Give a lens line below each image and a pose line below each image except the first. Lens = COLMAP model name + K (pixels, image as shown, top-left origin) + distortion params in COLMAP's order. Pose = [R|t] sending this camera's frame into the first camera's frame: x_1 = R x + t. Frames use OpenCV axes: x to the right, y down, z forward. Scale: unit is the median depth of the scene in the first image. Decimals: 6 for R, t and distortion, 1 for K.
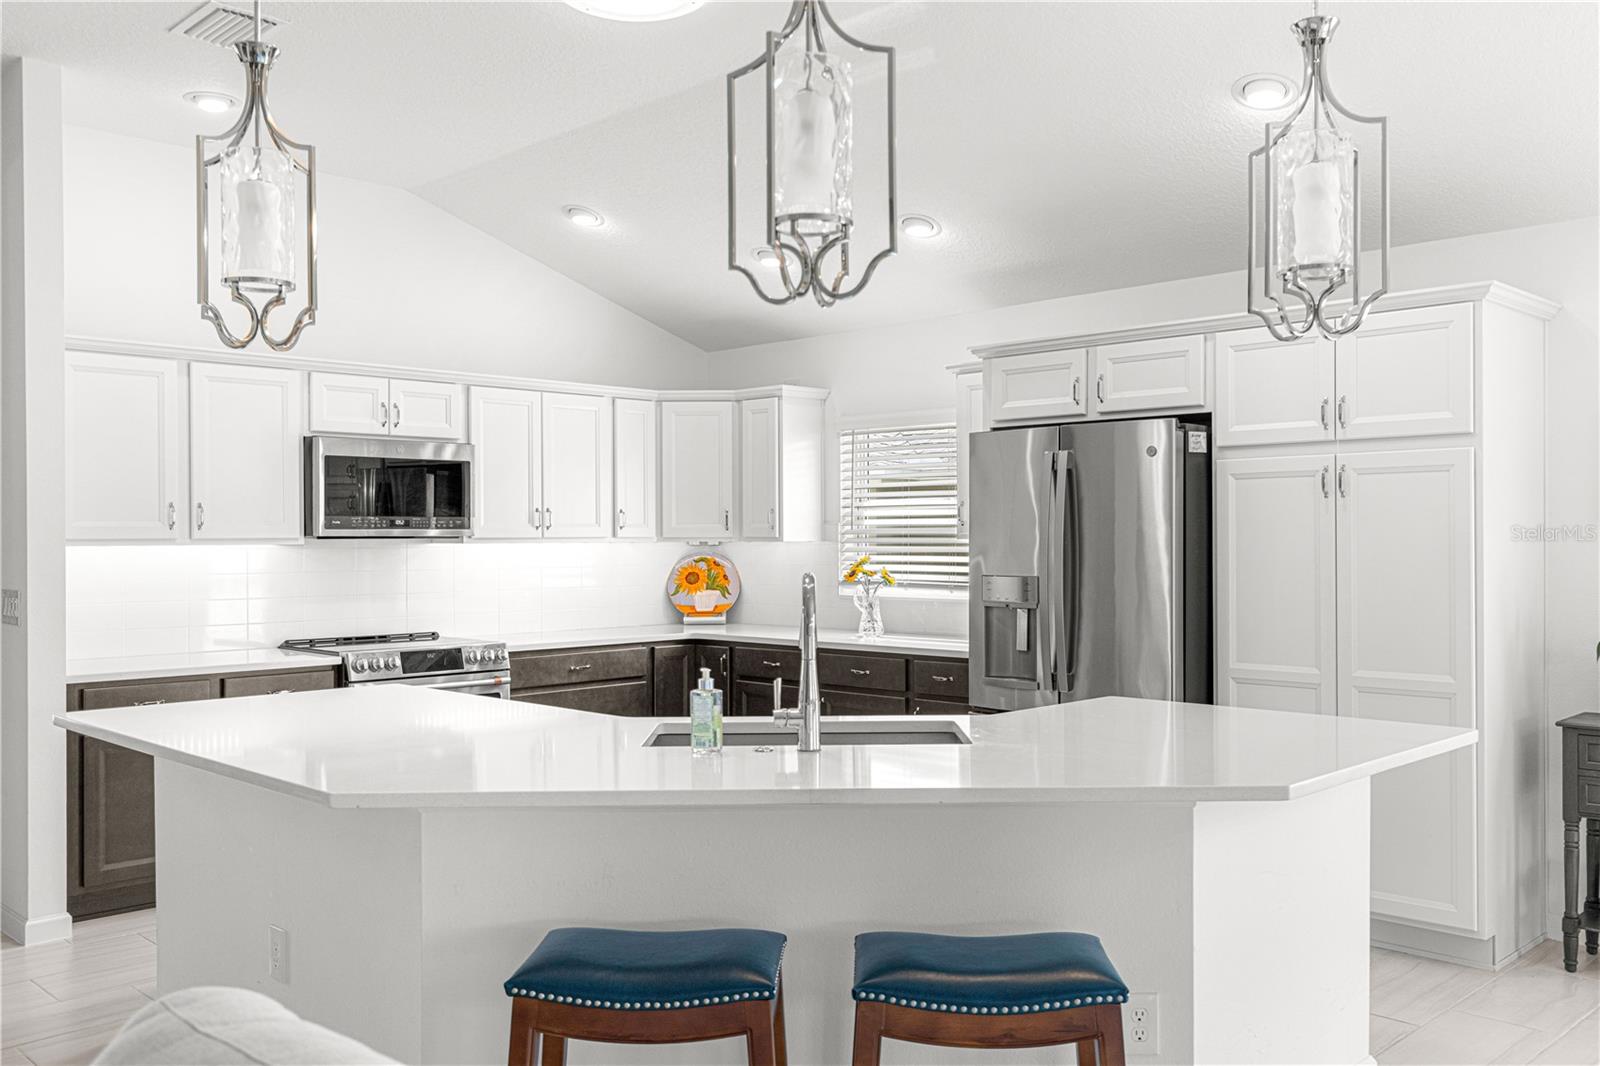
lens RADIAL K [[1352.8, 0, 793.7], [0, 1352.8, 541.3], [0, 0, 1]] dist [-0.002079, 0.007659]
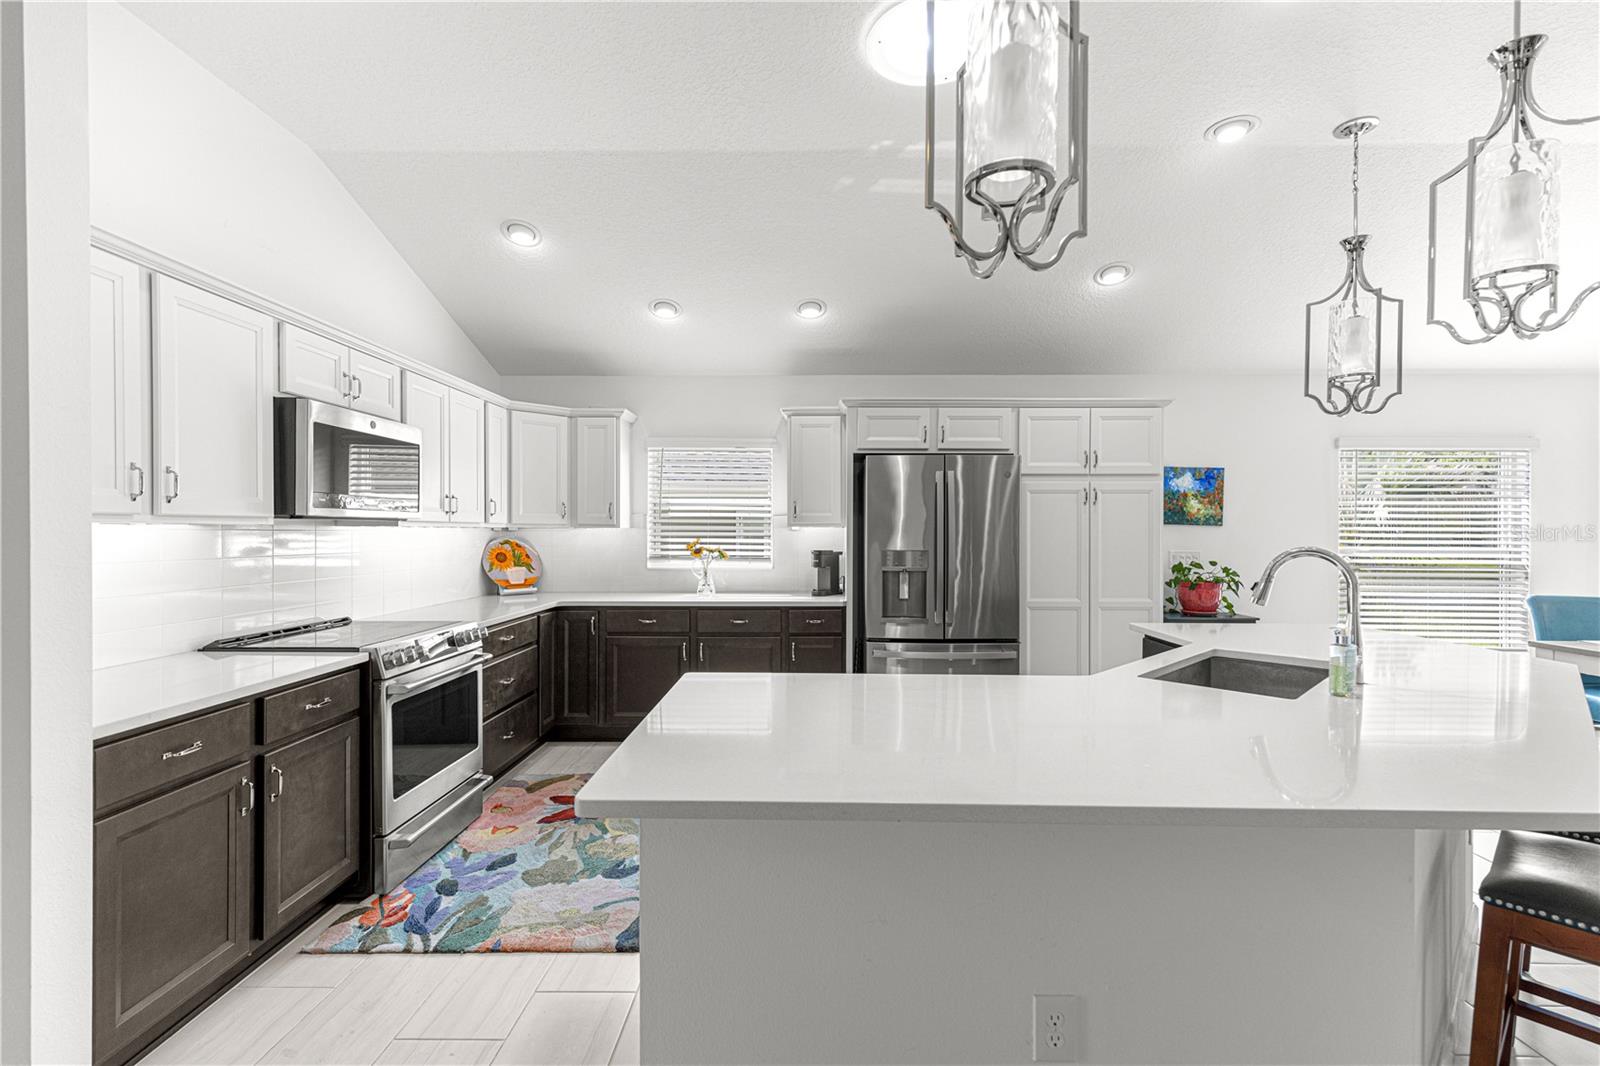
lens RADIAL K [[720.8, 0, 798.8], [0, 720.8, 533.3], [0, 0, 1]] dist [0.008891, -0.002070]
pose [[0.718988, 0.004052, 0.695011, -0.523139], [-0.003946, 0.999991, -0.001749, 0.008270], [-0.695011, -0.001485, 0.718997, 0.530030]]
